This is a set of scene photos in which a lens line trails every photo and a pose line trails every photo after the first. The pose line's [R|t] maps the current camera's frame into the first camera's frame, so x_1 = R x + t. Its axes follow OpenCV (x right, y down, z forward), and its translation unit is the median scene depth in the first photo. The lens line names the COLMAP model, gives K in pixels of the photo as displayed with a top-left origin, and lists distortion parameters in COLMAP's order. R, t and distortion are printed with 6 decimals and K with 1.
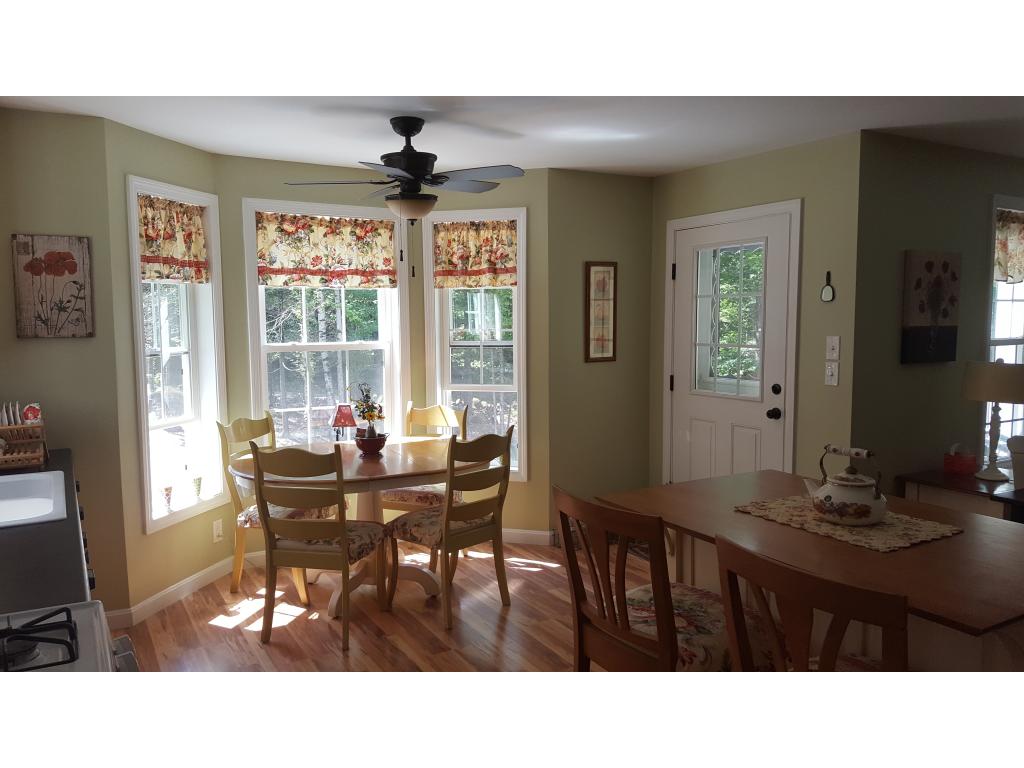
lens RADIAL K [[767.7, 0, 511.8], [0, 767.7, 384.4], [0, 0, 1]] dist [0.056220, -0.046548]
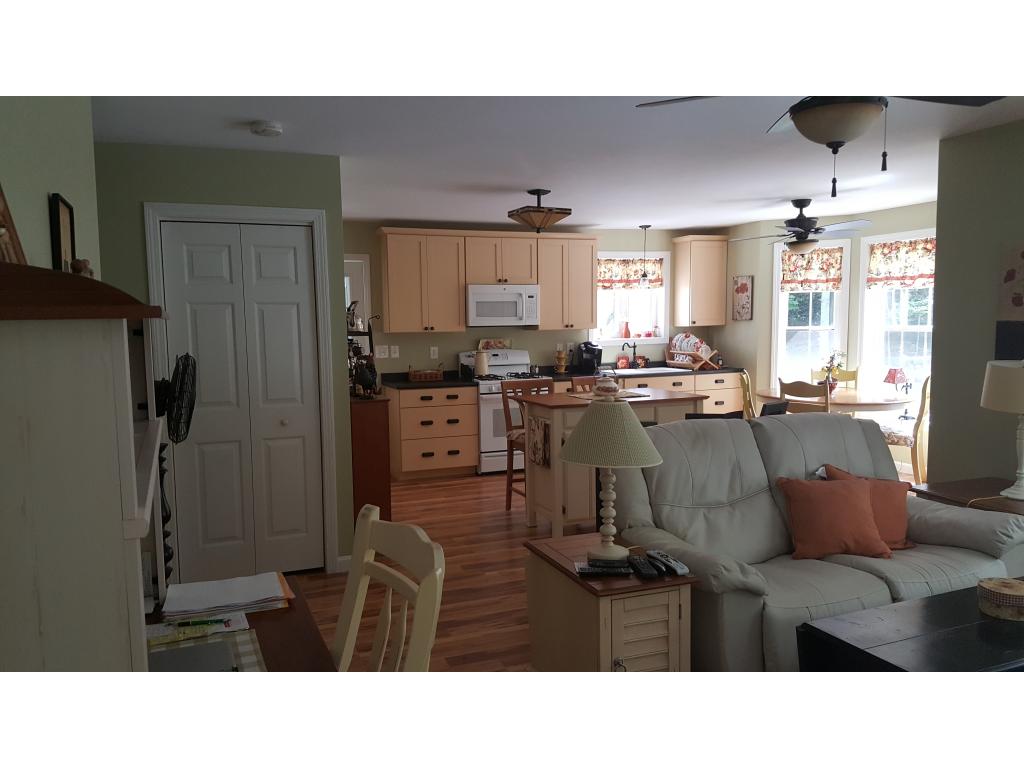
lens RADIAL K [[767.7, 0, 511.2], [0, 767.7, 386.5], [0, 0, 1]] dist [0.056220, -0.046548]
pose [[-0.119978, 0.092254, -0.988481, 1.423970], [-0.072810, 0.992174, 0.101436, -0.036008], [0.990103, 0.084141, -0.112322, 0.460992]]
